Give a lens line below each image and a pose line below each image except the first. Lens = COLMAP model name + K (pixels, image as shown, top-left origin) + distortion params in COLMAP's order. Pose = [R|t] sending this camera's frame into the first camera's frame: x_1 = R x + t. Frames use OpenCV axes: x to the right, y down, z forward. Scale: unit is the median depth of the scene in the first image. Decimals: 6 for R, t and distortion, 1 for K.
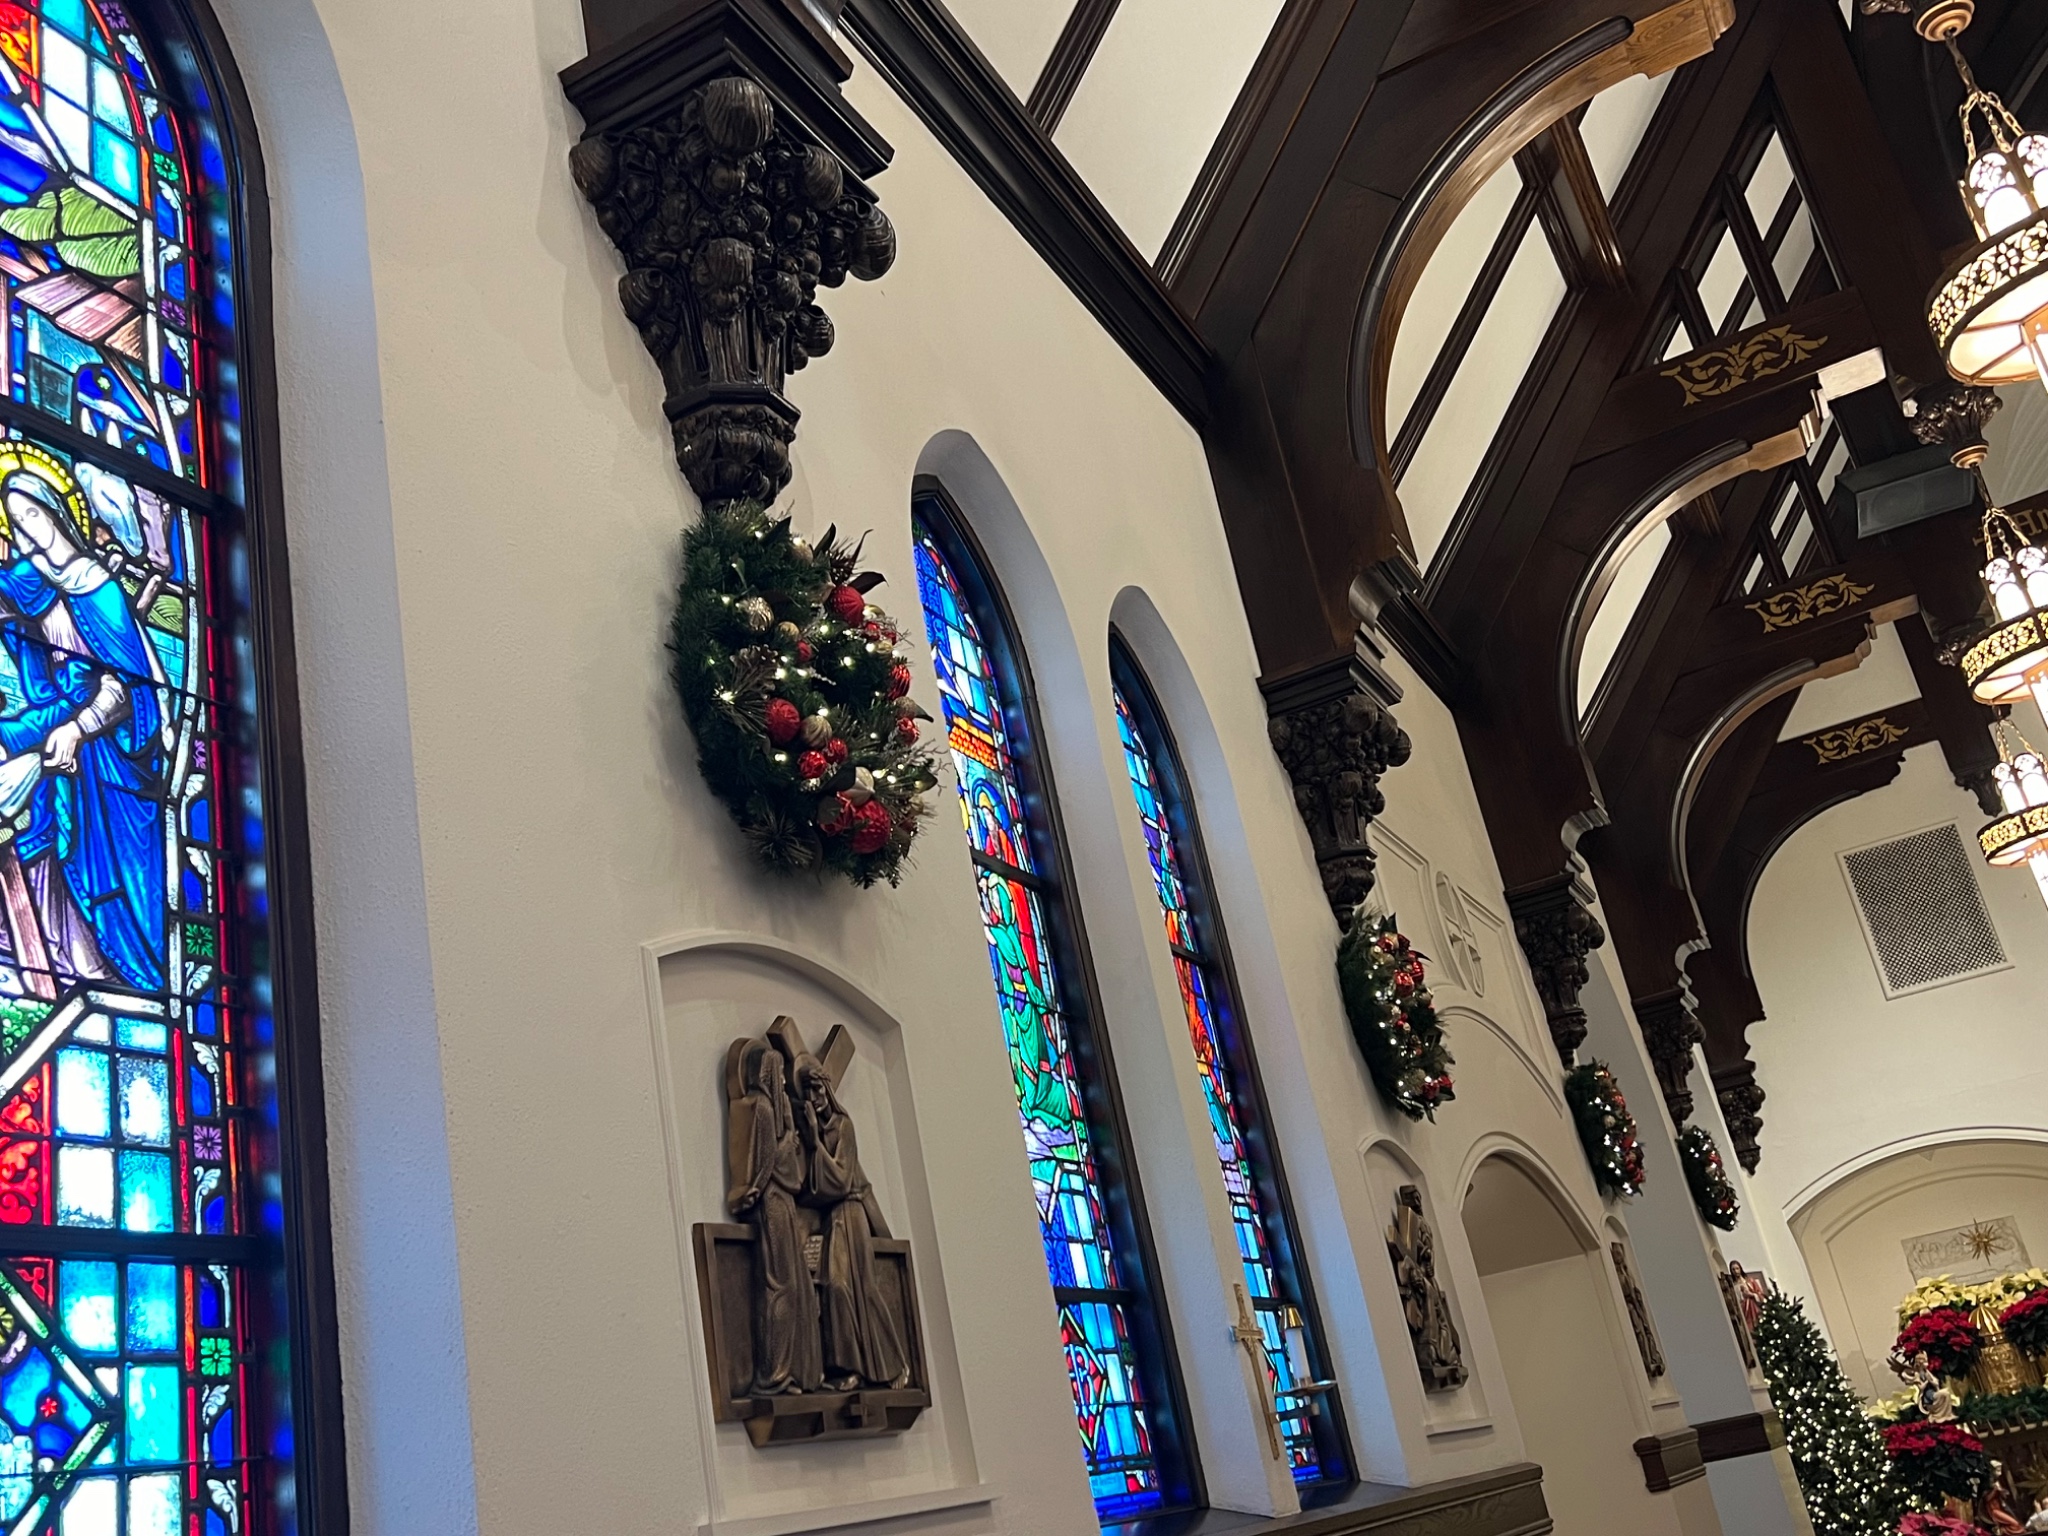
lens RADIAL K [[1967.2, 0, 1024.0], [0, 1967.2, 768.0], [0, 0, 1]] dist [0.142115, -0.229484]
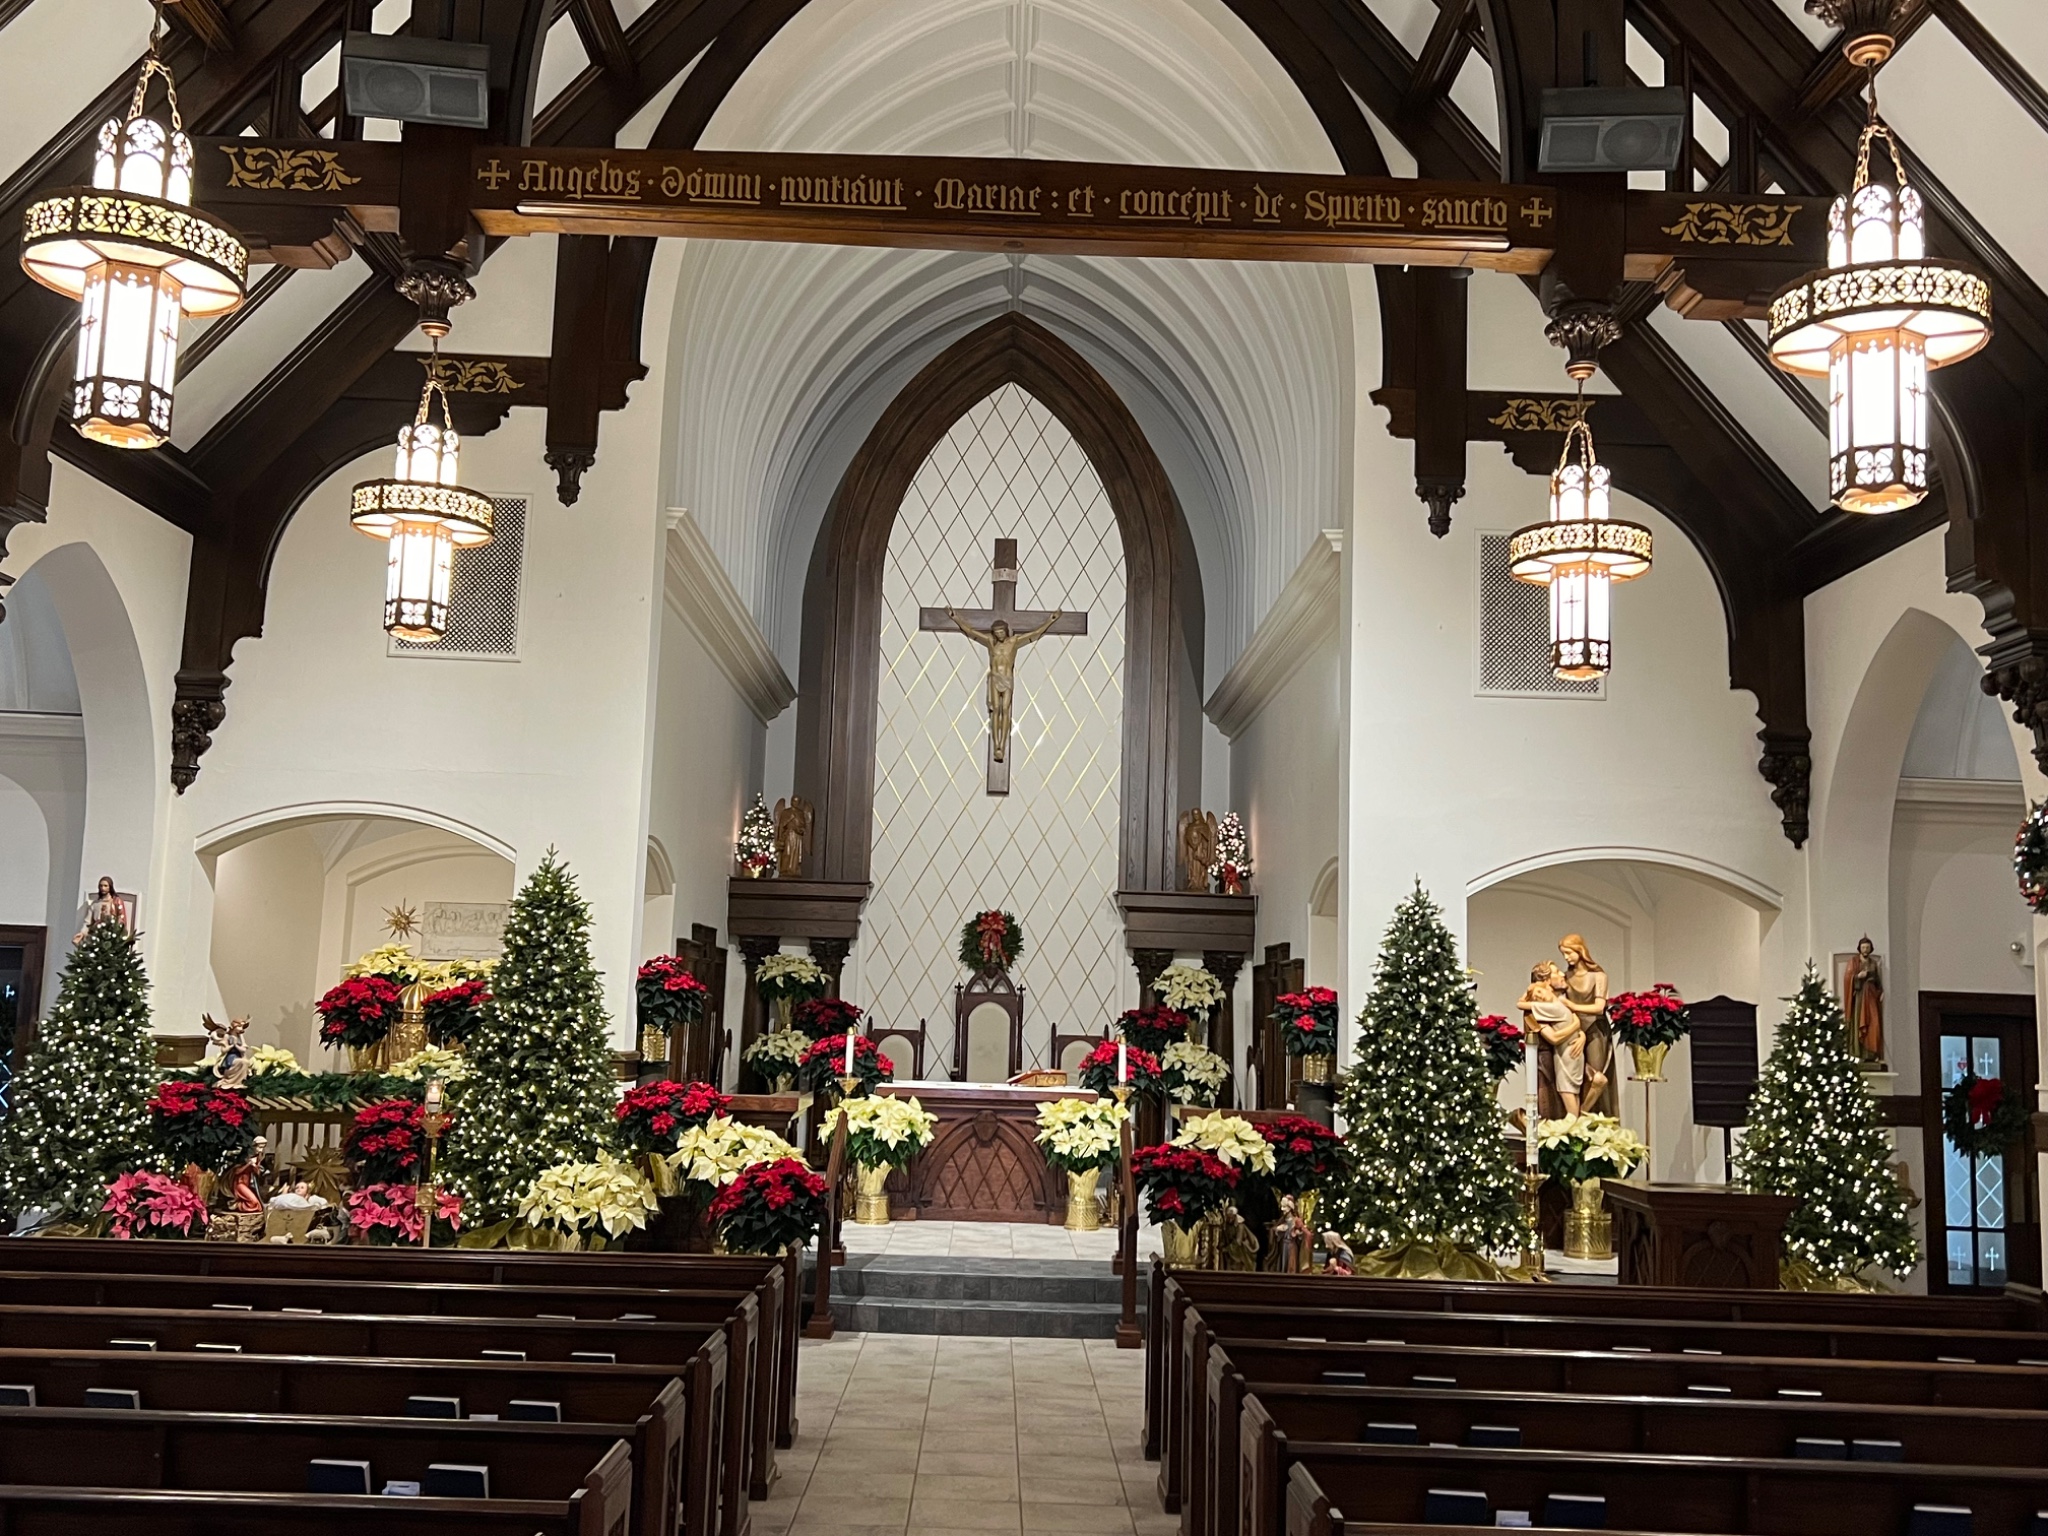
lens RADIAL K [[1959.8, 0, 1027.5], [0, 1959.8, 773.8], [0, 0, 1]] dist [0.156840, -0.402781]
pose [[0.862714, 0.274027, 0.425010, 0.310119], [-0.356951, 0.925317, 0.127961, -0.053836], [-0.358204, -0.262102, 0.896099, 0.071530]]
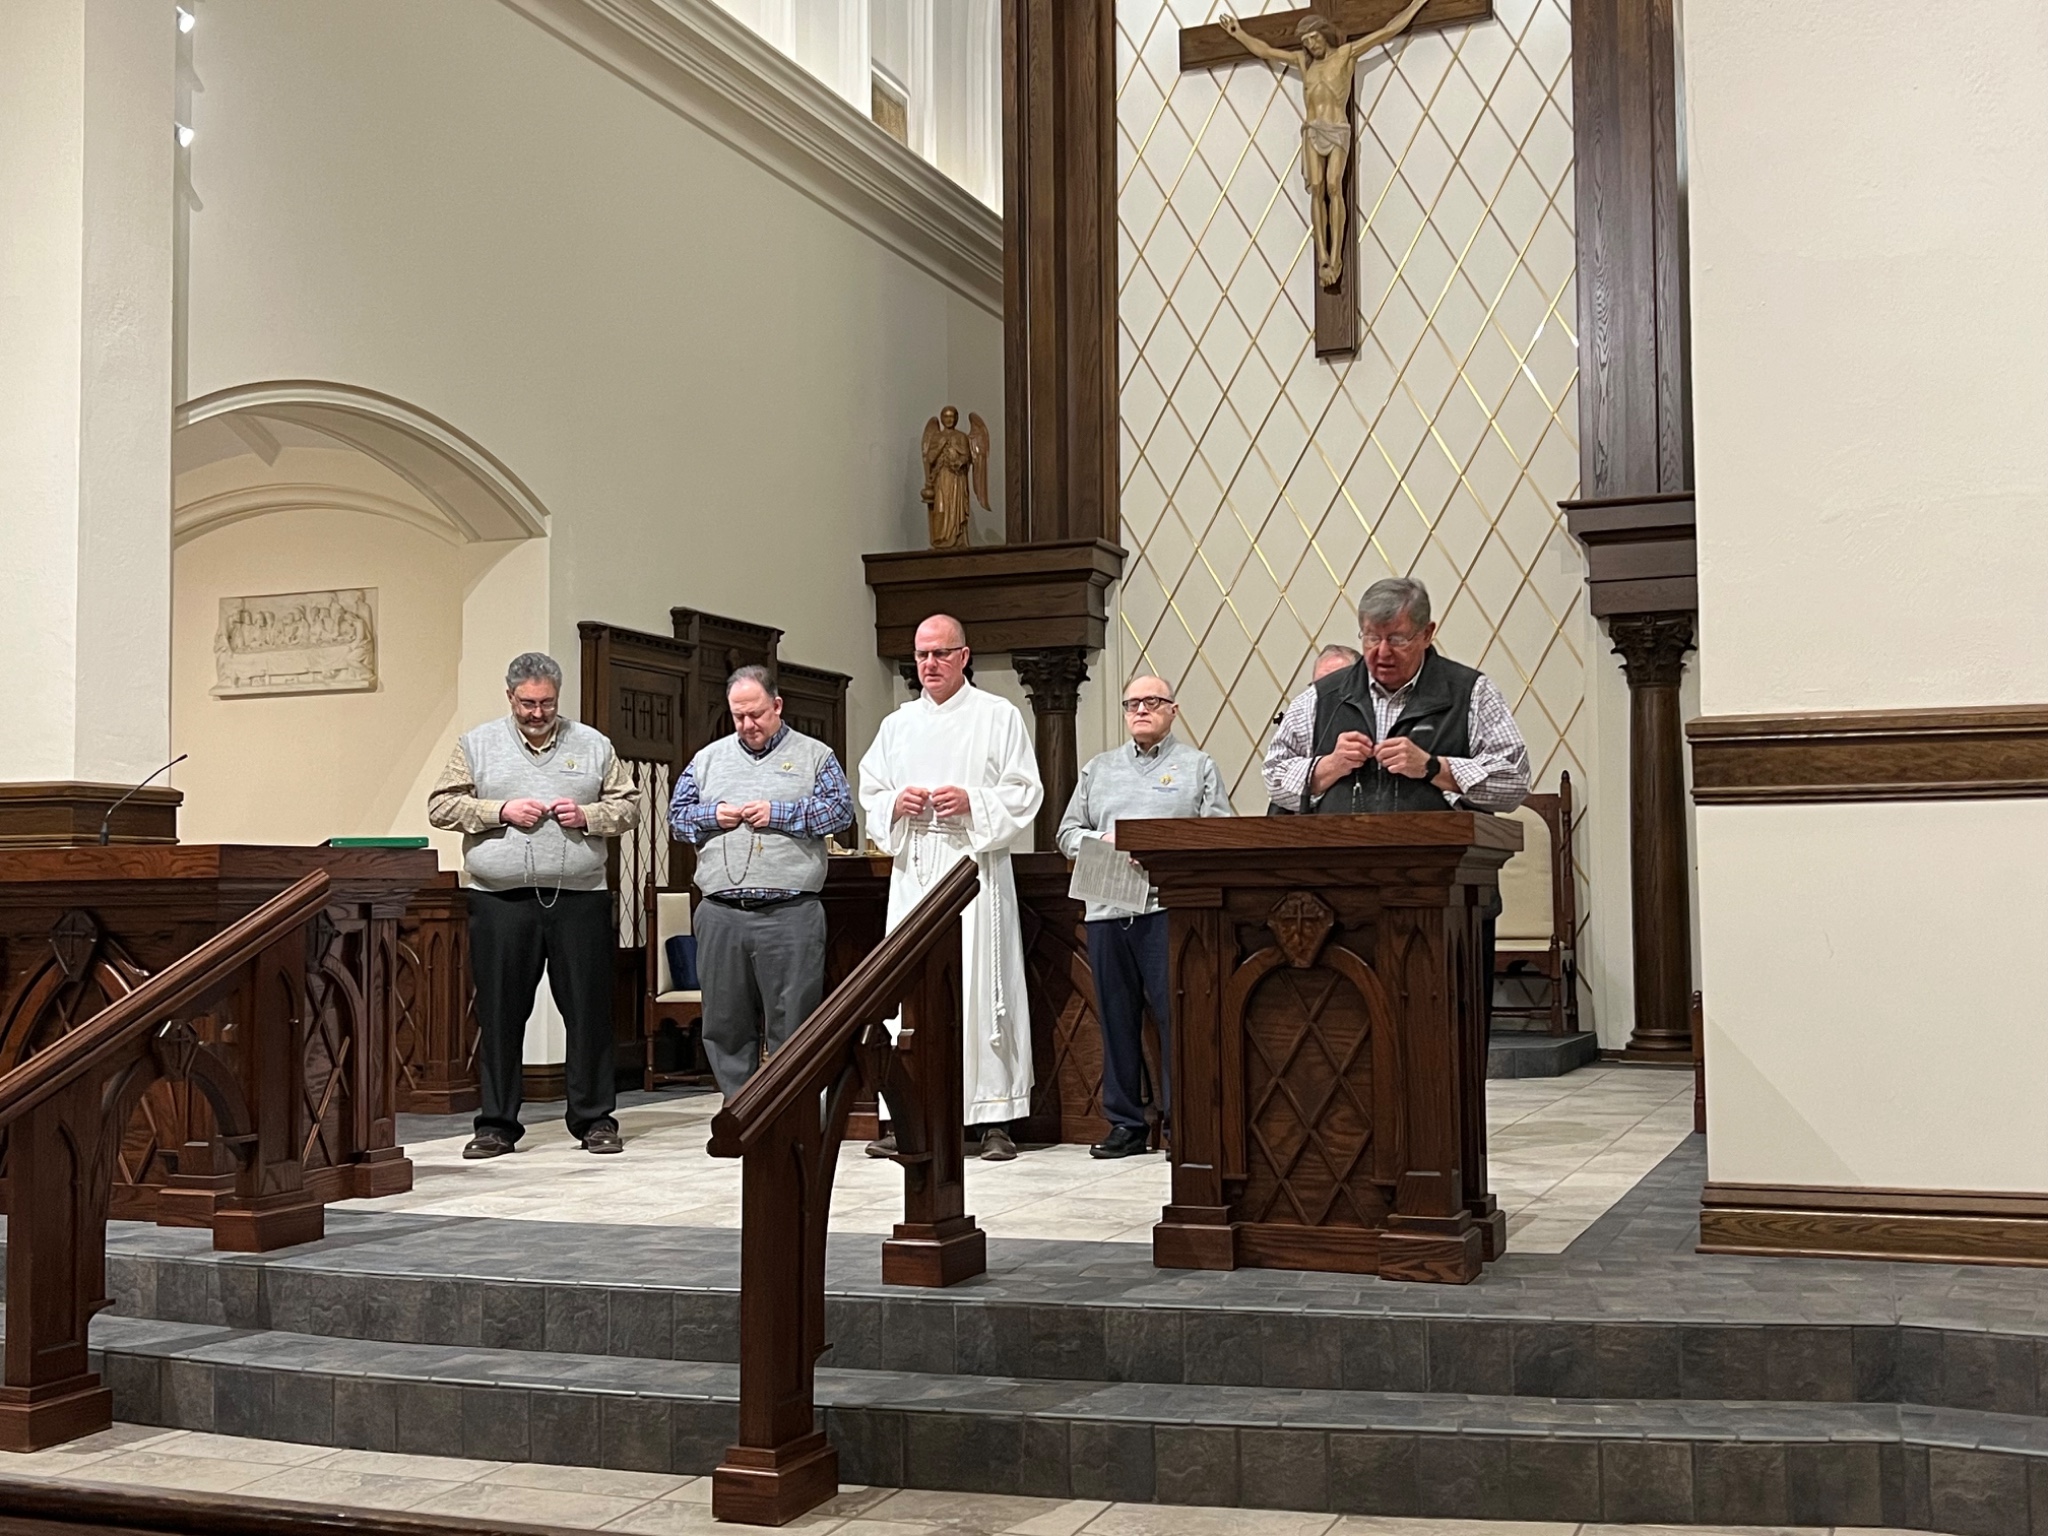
lens RADIAL K [[2291.3, 0, 1024.0], [0, 2291.3, 768.0], [0, 0, 1]] dist [0.208474, -0.637481]
pose [[0.979829, 0.185787, 0.073605, 0.717323], [-0.199283, 0.935804, 0.290787, 0.055899], [-0.014855, -0.299590, 0.953952, 0.431334]]
